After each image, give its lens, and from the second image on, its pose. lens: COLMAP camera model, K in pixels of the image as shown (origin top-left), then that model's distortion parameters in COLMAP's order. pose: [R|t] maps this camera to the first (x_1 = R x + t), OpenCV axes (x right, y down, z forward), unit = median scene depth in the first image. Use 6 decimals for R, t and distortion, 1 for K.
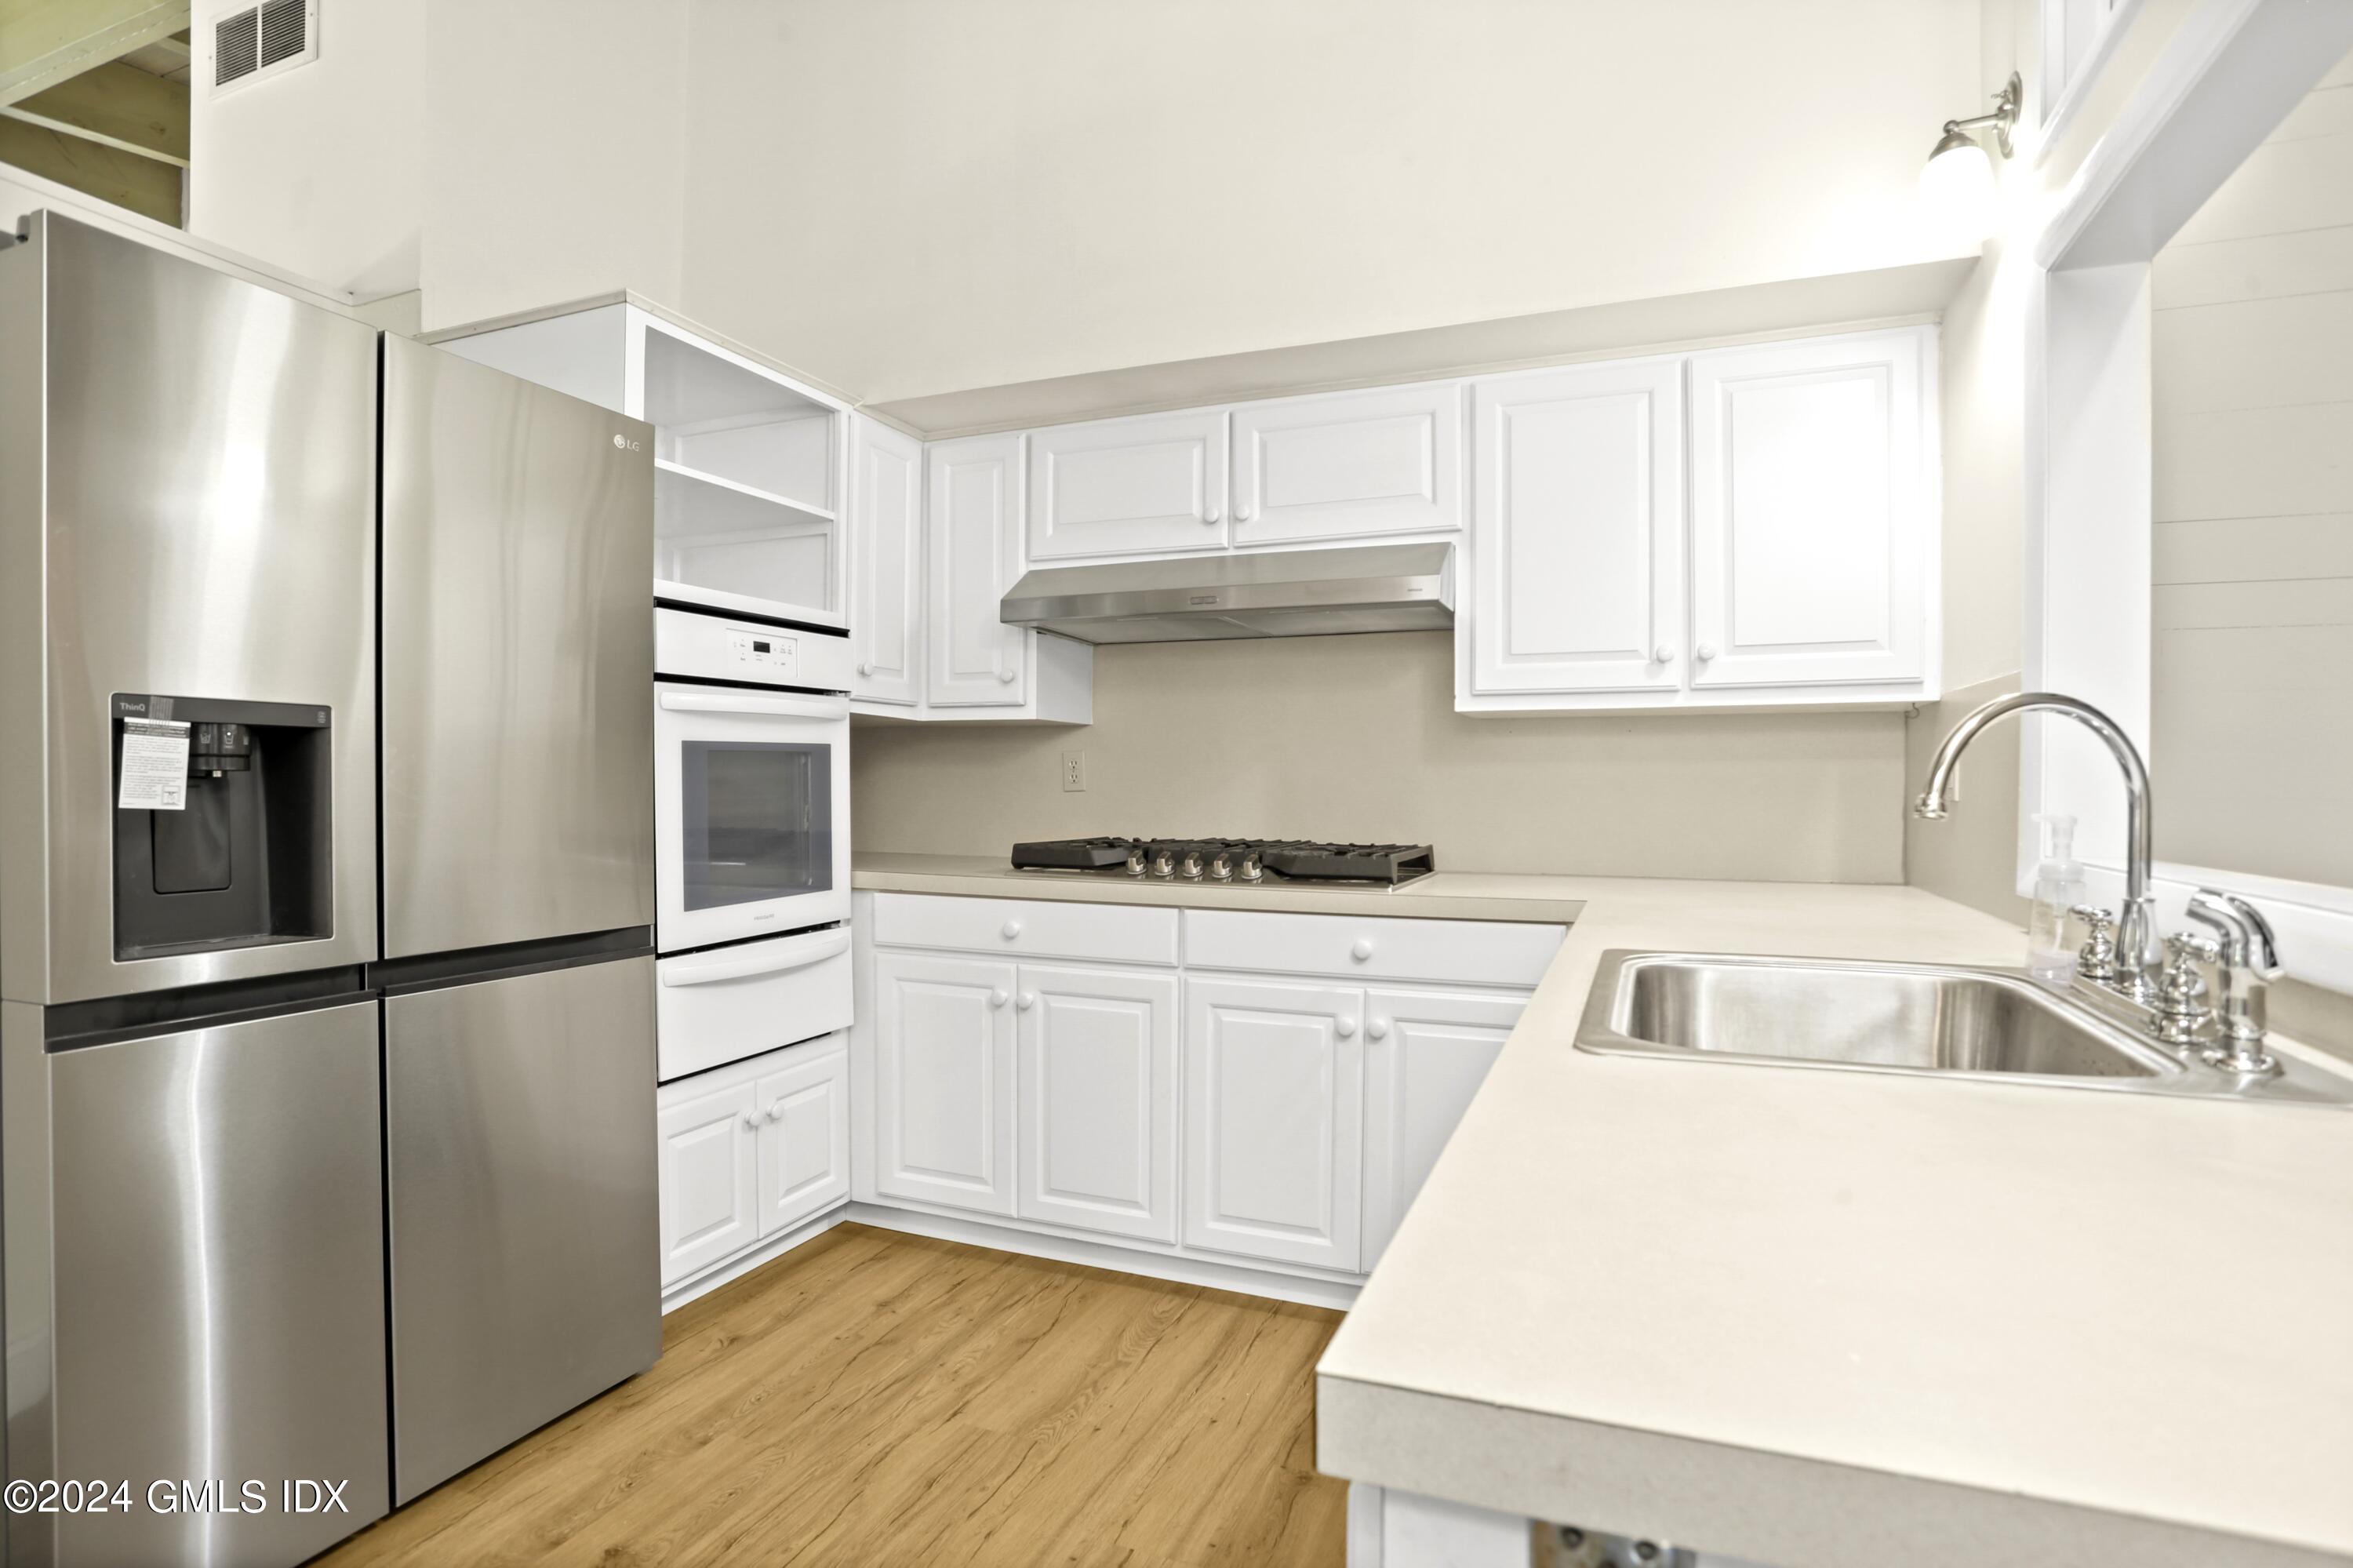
lens RADIAL K [[1200.0, 0, 1176.5], [0, 1200.0, 784.0], [0, 0, 1]] dist [-0.130775, 0.106635]
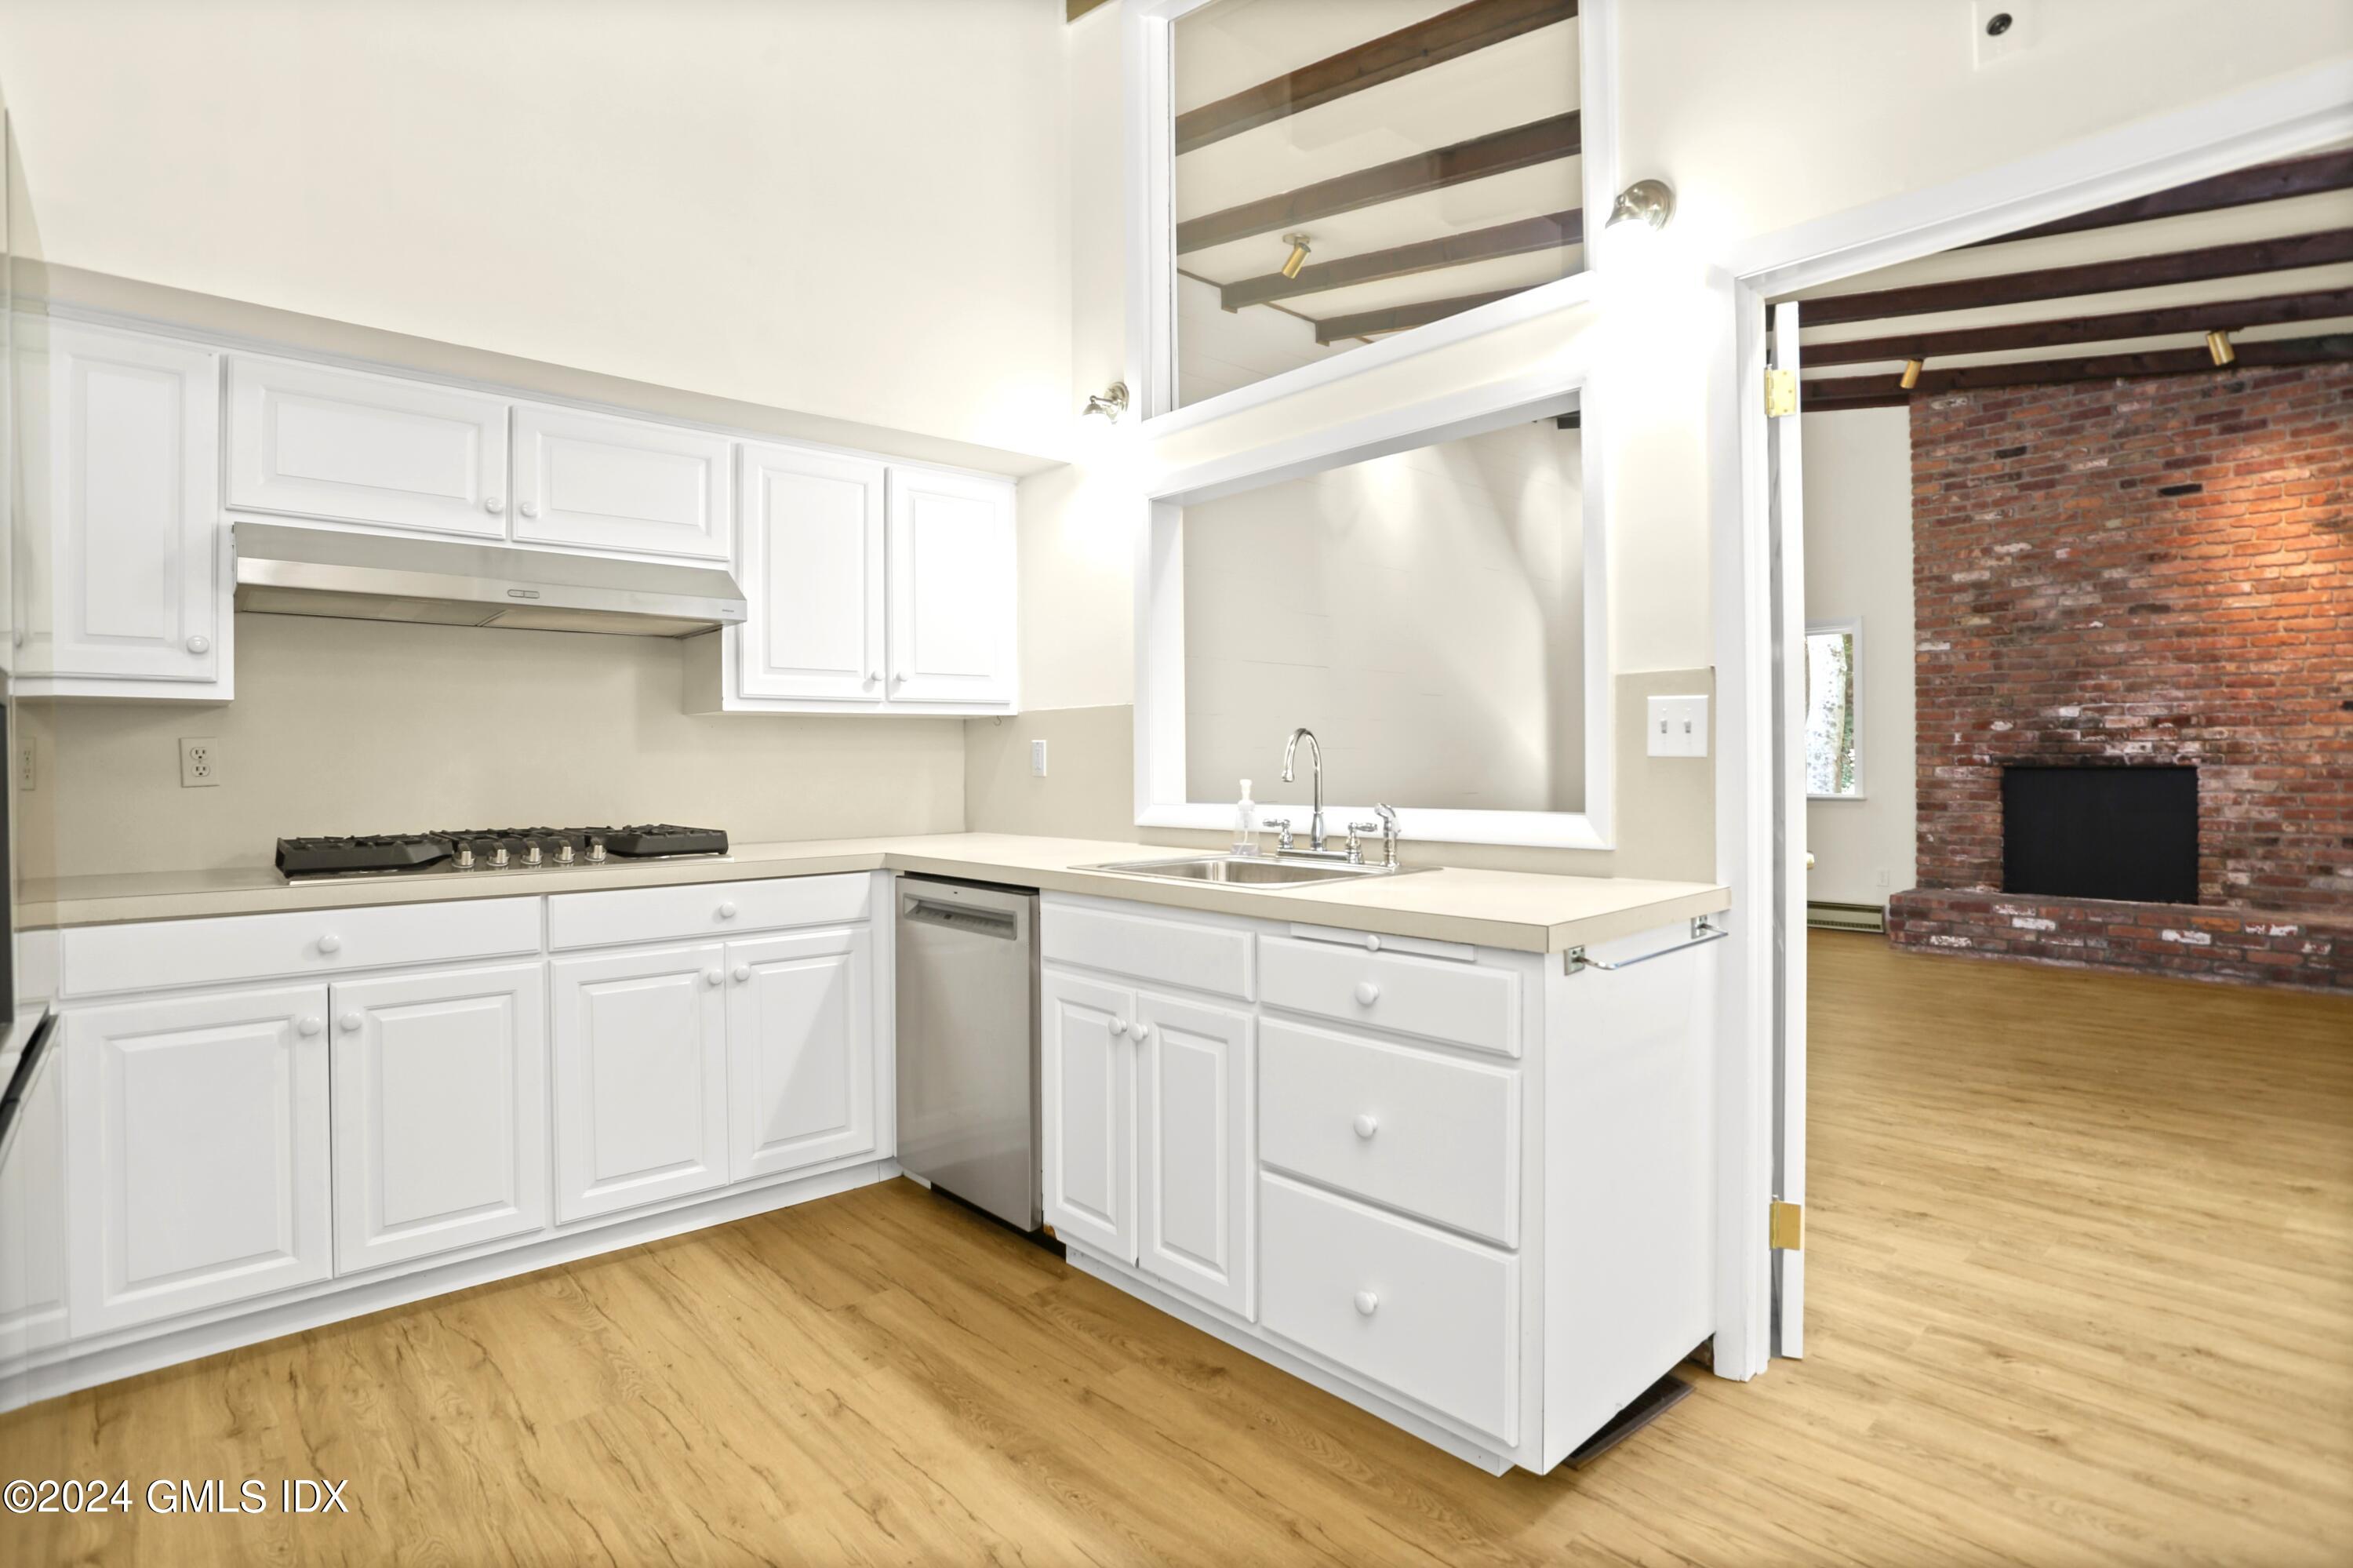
lens RADIAL K [[1161.1, 0, 1176.3], [0, 1161.1, 763.8], [0, 0, 1]] dist [-0.078208, 0.027143]
pose [[0.421479, -0.002959, 0.906834, -0.655014], [0.017933, 0.999826, -0.005073, 0.007041], [-0.906661, 0.018401, 0.421458, 0.098231]]
